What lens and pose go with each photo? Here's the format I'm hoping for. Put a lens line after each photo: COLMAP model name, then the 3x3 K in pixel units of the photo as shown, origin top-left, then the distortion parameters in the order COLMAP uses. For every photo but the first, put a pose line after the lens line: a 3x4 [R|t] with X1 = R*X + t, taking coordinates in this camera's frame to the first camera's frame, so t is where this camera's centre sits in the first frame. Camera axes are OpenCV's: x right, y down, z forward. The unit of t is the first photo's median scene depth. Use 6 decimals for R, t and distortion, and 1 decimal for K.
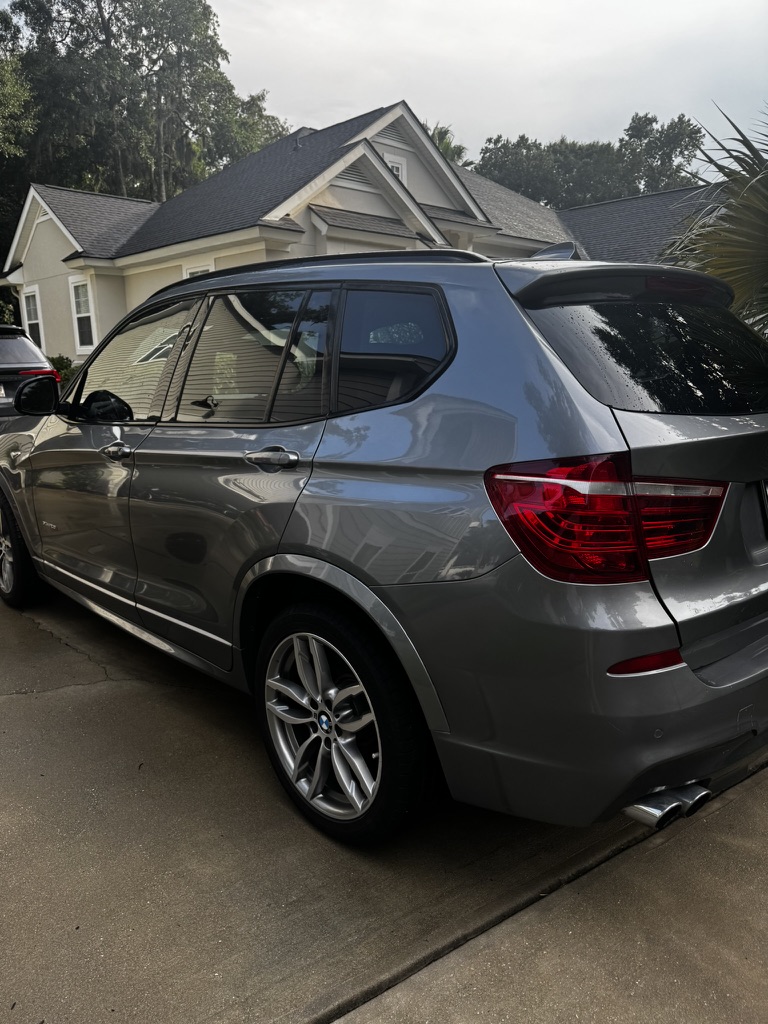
lens RADIAL K [[724.8, 0, 398.0], [0, 724.8, 512.3], [0, 0, 1]] dist [-0.019290, -0.002008]
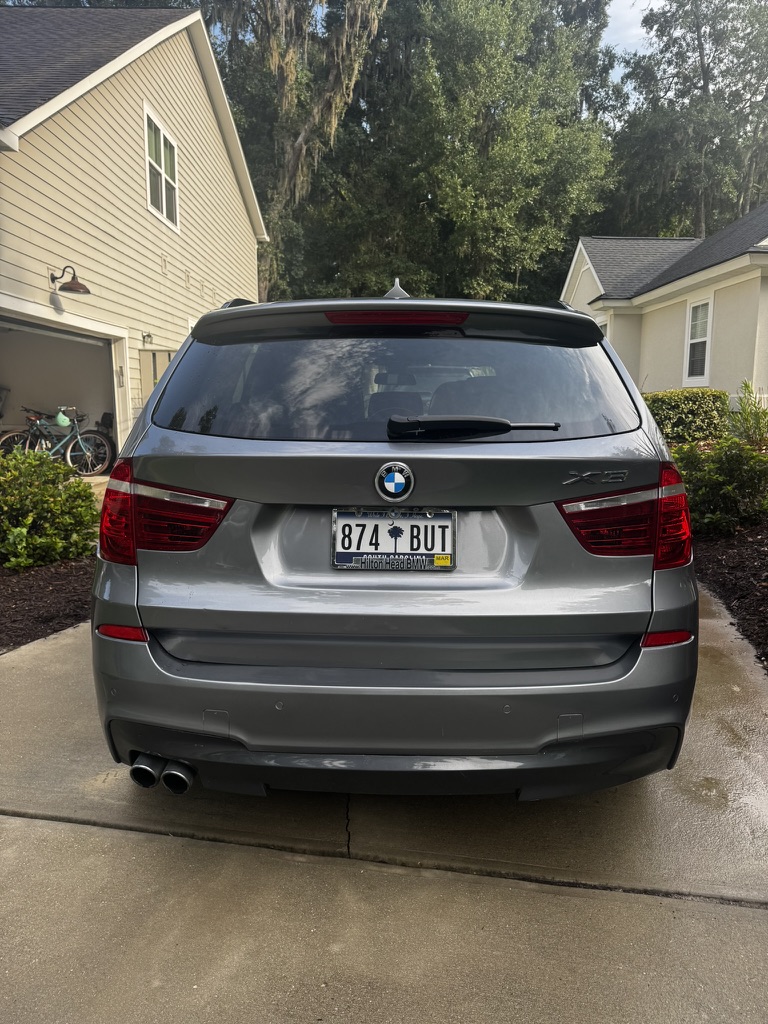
lens RADIAL K [[724.8, 0, 398.0], [0, 724.8, 512.3], [0, 0, 1]] dist [-0.019290, -0.002008]
pose [[0.712322, 0.121285, -0.691294, 0.126767], [-0.154149, 0.987941, 0.014493, -0.006731], [0.684716, 0.096239, 0.722428, 0.036640]]
